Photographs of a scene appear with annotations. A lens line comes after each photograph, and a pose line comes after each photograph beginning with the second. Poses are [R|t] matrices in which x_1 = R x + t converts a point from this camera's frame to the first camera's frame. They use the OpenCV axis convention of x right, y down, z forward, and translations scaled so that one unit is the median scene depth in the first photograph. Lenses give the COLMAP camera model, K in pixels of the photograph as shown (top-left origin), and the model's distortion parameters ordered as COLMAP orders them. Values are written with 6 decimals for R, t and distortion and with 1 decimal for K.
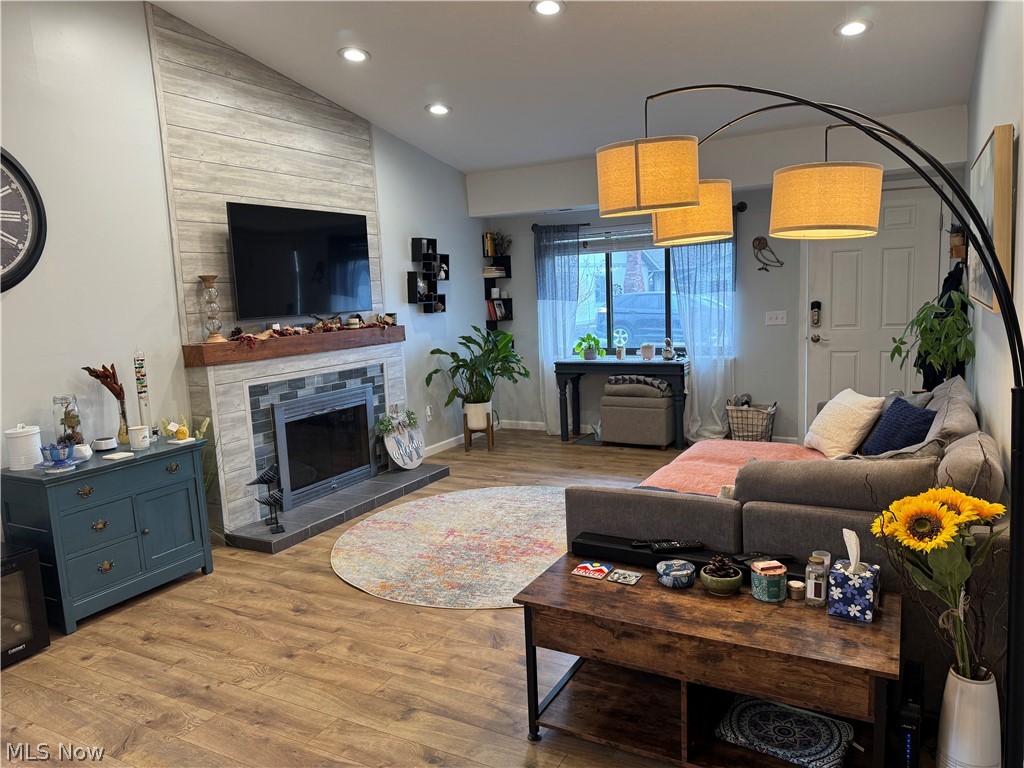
lens RADIAL K [[712.5, 0, 519.6], [0, 712.5, 385.1], [0, 0, 1]] dist [0.068006, -0.083491]
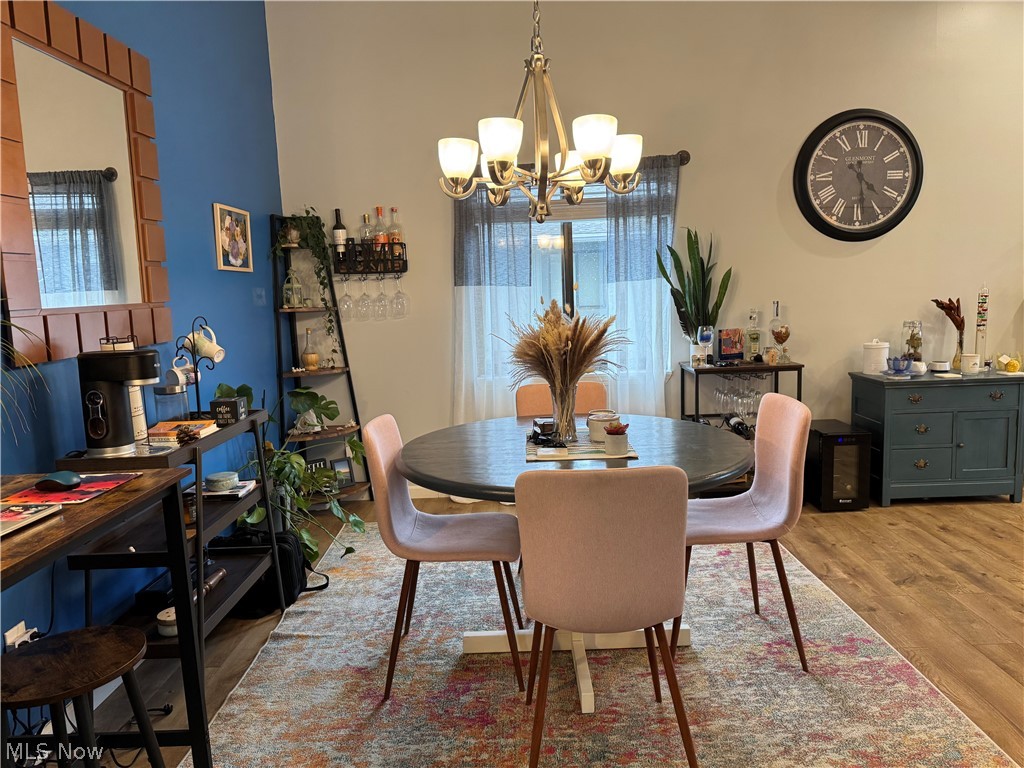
lens RADIAL K [[712.5, 0, 511.6], [0, 712.5, 390.6], [0, 0, 1]] dist [0.068006, -0.083491]
pose [[0.456862, 0.151010, -0.876626, 0.113194], [-0.099846, 0.987963, 0.118153, 0.042096], [0.883916, 0.033548, 0.466441, -0.126420]]
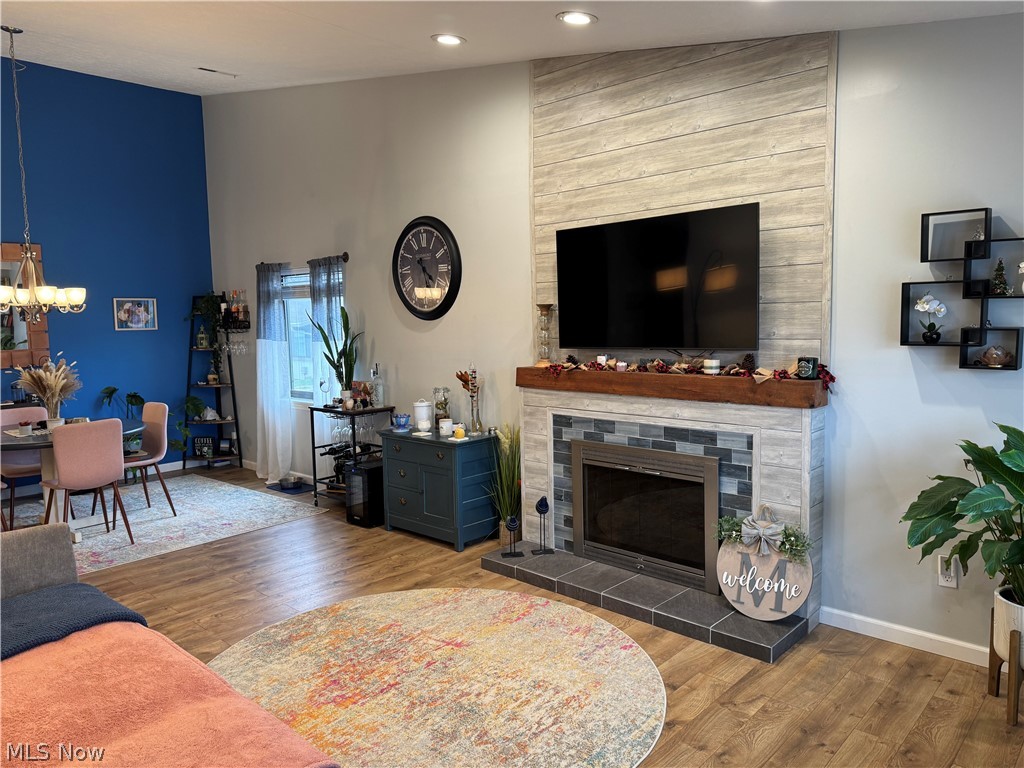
lens RADIAL K [[712.5, 0, 513.5], [0, 712.5, 386.0], [0, 0, 1]] dist [0.068006, -0.083491]
pose [[-0.250956, 0.145799, -0.956955, 0.565848], [-0.097430, 0.979767, 0.174825, -0.200040], [0.963083, 0.137109, -0.231674, 1.148597]]
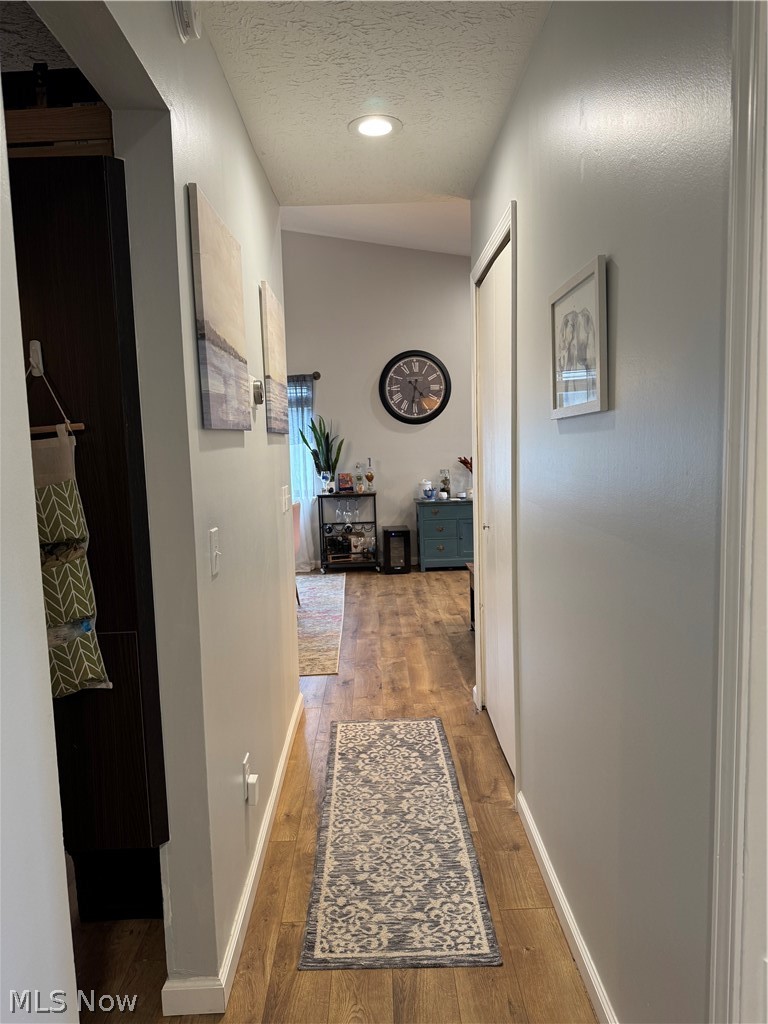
lens RADIAL K [[712.5, 0, 385.9], [0, 712.5, 522.1], [0, 0, 1]] dist [0.068006, -0.083491]
pose [[0.492180, 0.128232, -0.860997, 0.885997], [-0.106876, 0.990509, 0.086426, 0.003766], [0.863907, 0.049483, 0.501214, -0.167227]]
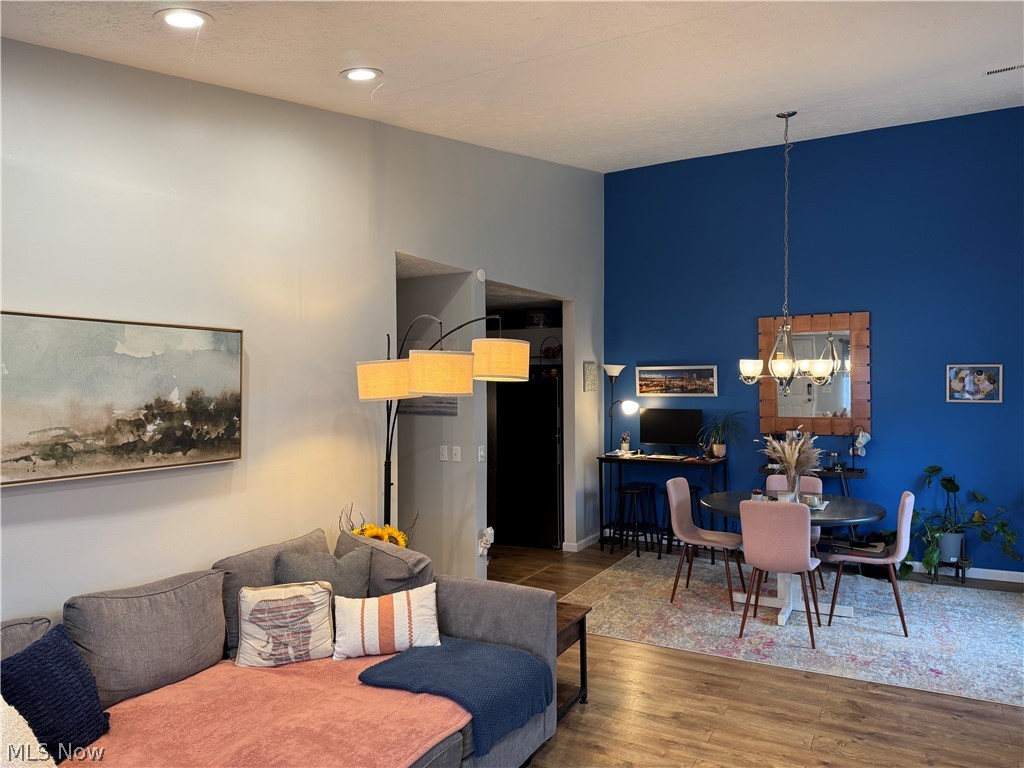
lens RADIAL K [[712.5, 0, 516.5], [0, 712.5, 382.8], [0, 0, 1]] dist [0.068006, -0.083491]
pose [[-0.998420, 0.053956, 0.015715, 0.055640], [0.055579, 0.989425, 0.133973, -0.222591], [-0.008320, 0.134635, -0.990860, 1.288310]]
